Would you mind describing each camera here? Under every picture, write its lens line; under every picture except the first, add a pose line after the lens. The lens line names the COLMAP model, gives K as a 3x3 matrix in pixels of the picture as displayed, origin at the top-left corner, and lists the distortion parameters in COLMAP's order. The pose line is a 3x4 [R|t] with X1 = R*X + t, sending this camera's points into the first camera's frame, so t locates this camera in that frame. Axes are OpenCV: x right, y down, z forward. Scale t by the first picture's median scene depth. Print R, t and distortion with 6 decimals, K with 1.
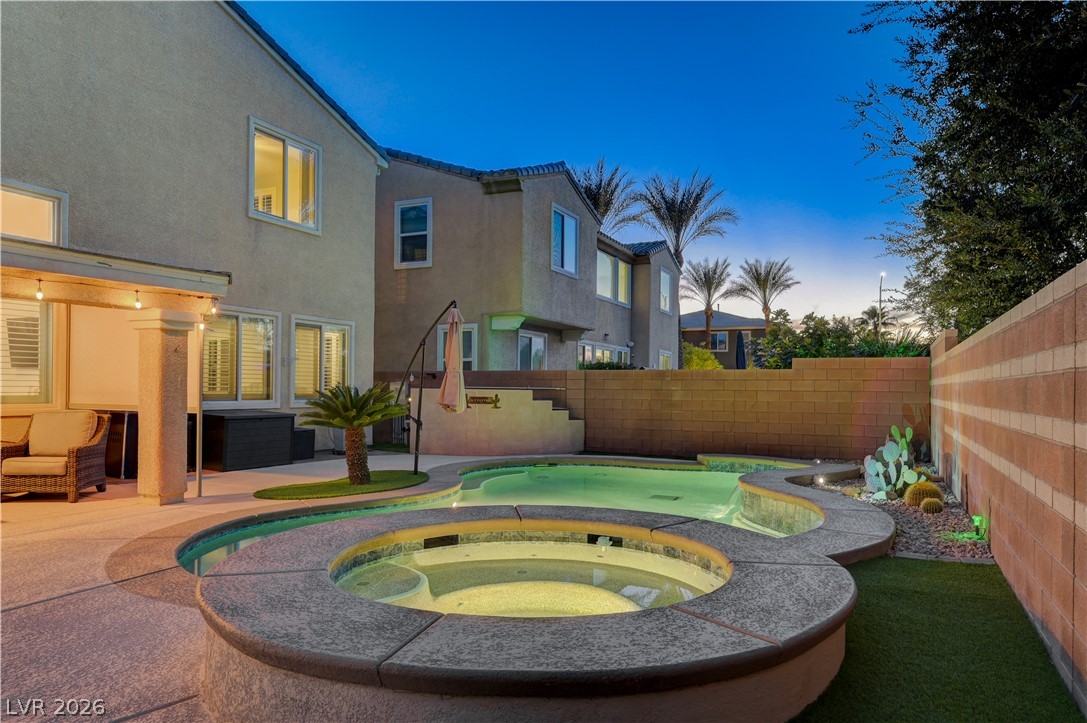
lens RADIAL K [[725.8, 0, 556.1], [0, 725.8, 385.3], [0, 0, 1]] dist [0.001849, 0.003666]
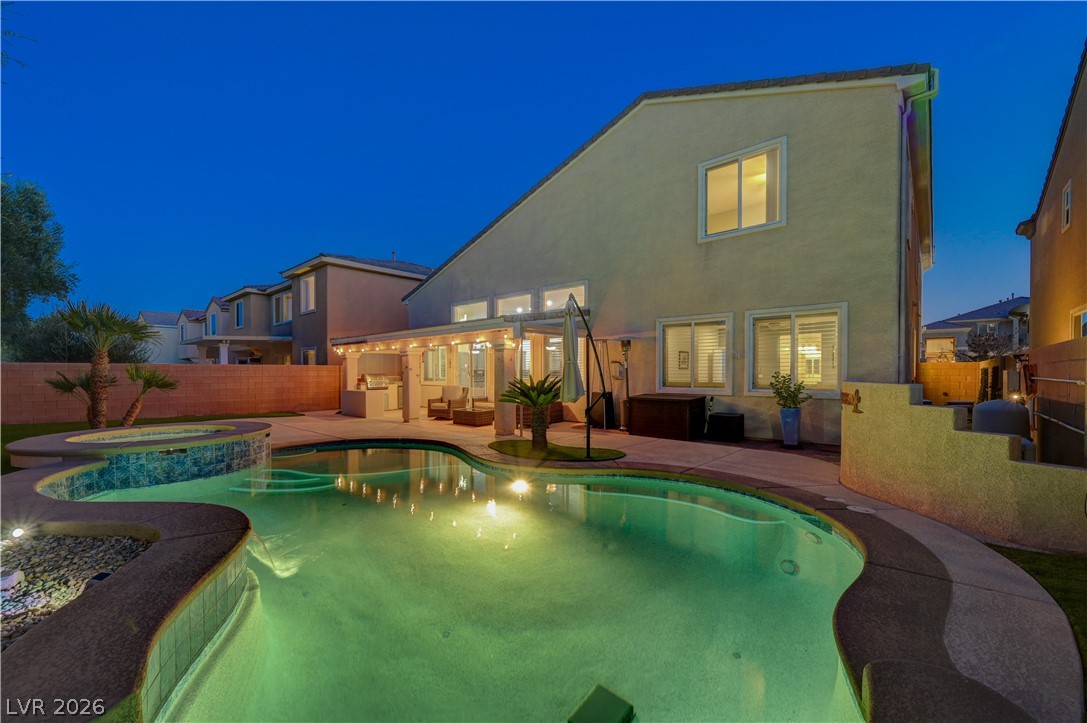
lens RADIAL K [[435.8, 0, 545.2], [0, 435.8, 374.5], [0, 0, 1]] dist [0.001037, 0.000216]
pose [[-0.291322, -0.002712, -0.956621, 0.369419], [0.003776, 0.999985, -0.003985, 0.000186], [0.956618, -0.004773, -0.291307, 0.914060]]
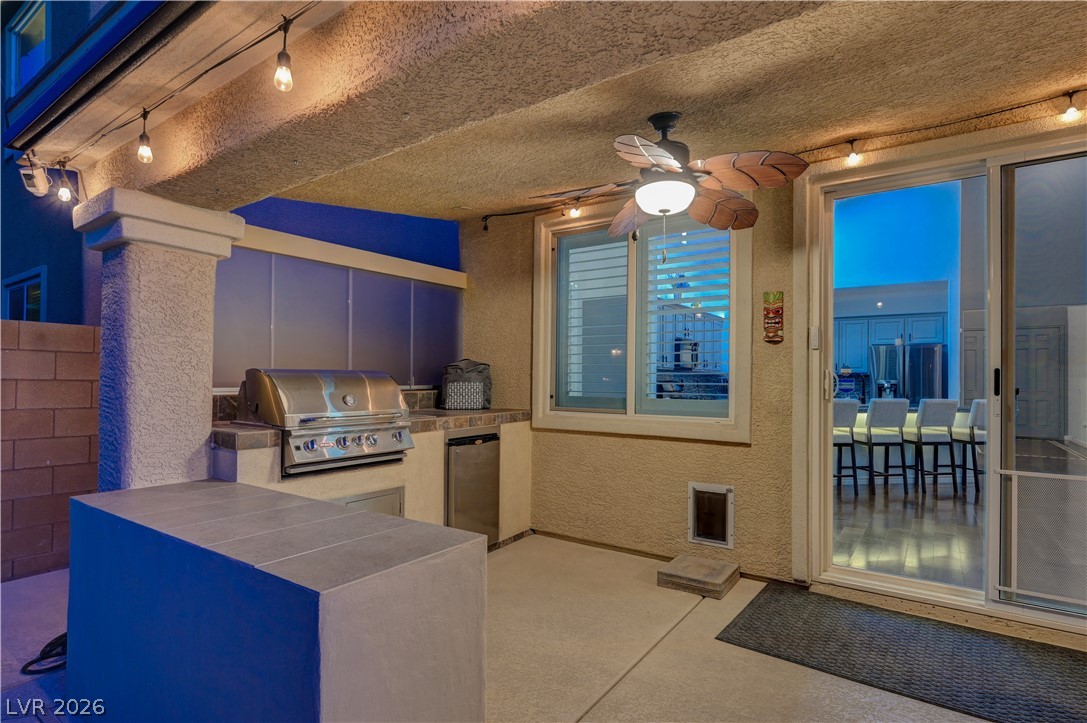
lens RADIAL K [[563.9, 0, 548.9], [0, 563.9, 380.7], [0, 0, 1]] dist [-0.002432, -0.000064]
pose [[-0.168040, -0.013462, -0.985688, -0.409543], [-0.008239, 0.999891, -0.012251, -0.001383], [0.985746, 0.006062, -0.168132, 0.255976]]
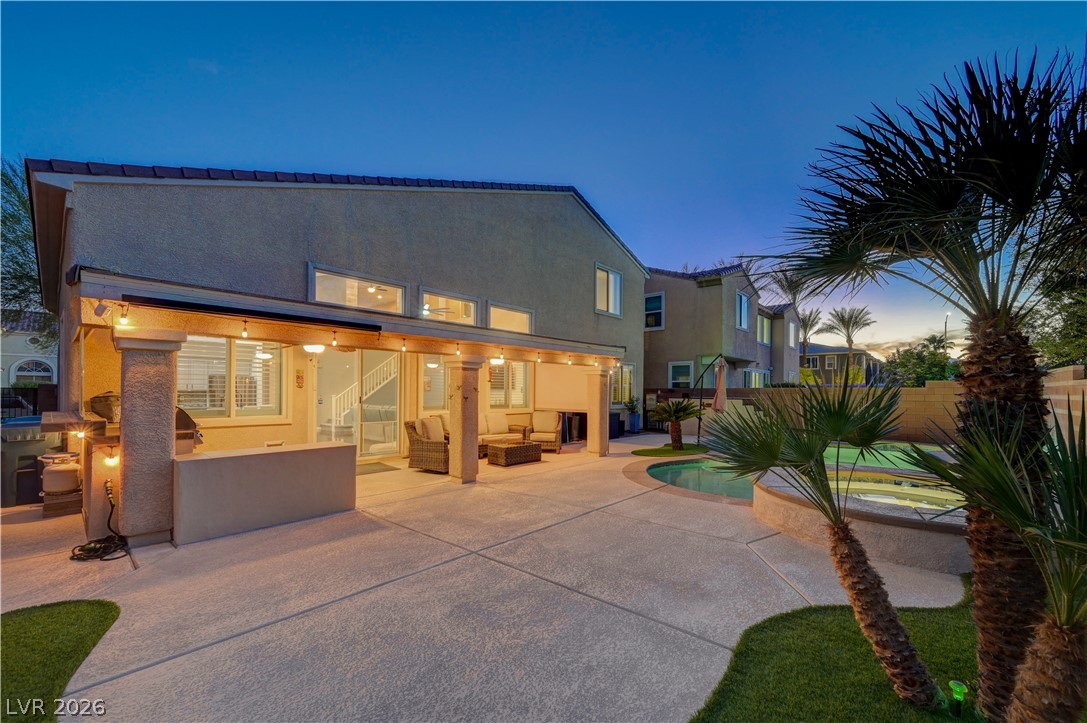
lens RADIAL K [[435.8, 0, 542.5], [0, 435.8, 393.9], [0, 0, 1]] dist [0.001037, 0.000216]
pose [[0.955646, -0.002230, -0.294508, -0.198604], [0.004525, 0.999964, 0.007112, -0.018607], [0.294482, -0.008129, 0.955622, -0.168292]]
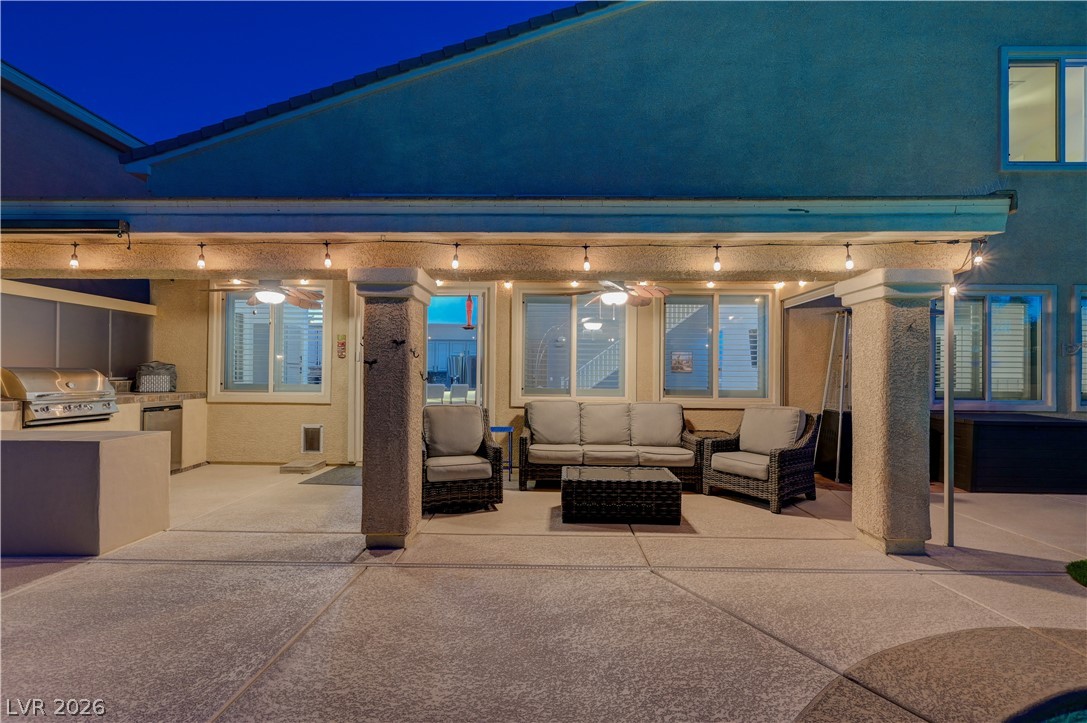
lens RADIAL K [[435.8, 0, 544.6], [0, 435.8, 376.2], [0, 0, 1]] dist [0.001037, 0.000216]
pose [[0.409696, -0.011939, -0.912144, -0.181390], [-0.001917, 0.999901, -0.013948, 0.001844], [0.912220, 0.007463, 0.409632, 0.324462]]
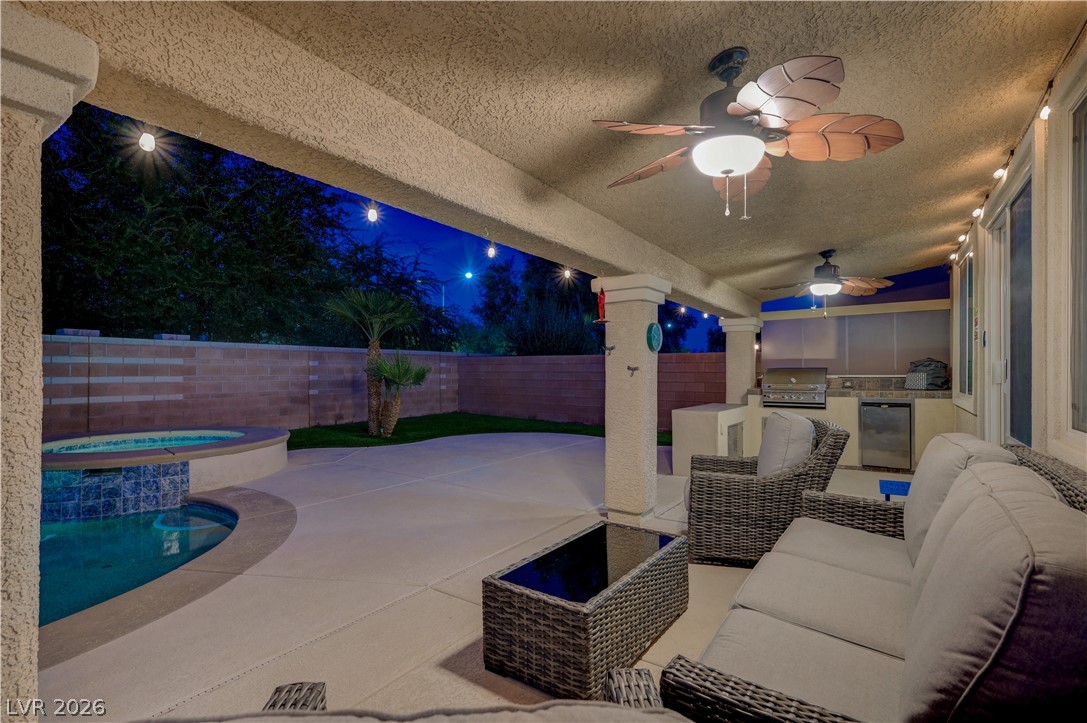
lens RADIAL K [[488.0, 0, 551.7], [0, 488.0, 368.9], [0, 0, 1]] dist [-0.000542, -0.000063]
pose [[-0.987393, -0.010419, 0.157947, -0.461107], [-0.011472, 0.999918, -0.005752, -0.001247], [-0.157874, -0.007491, -0.987431, 0.687546]]
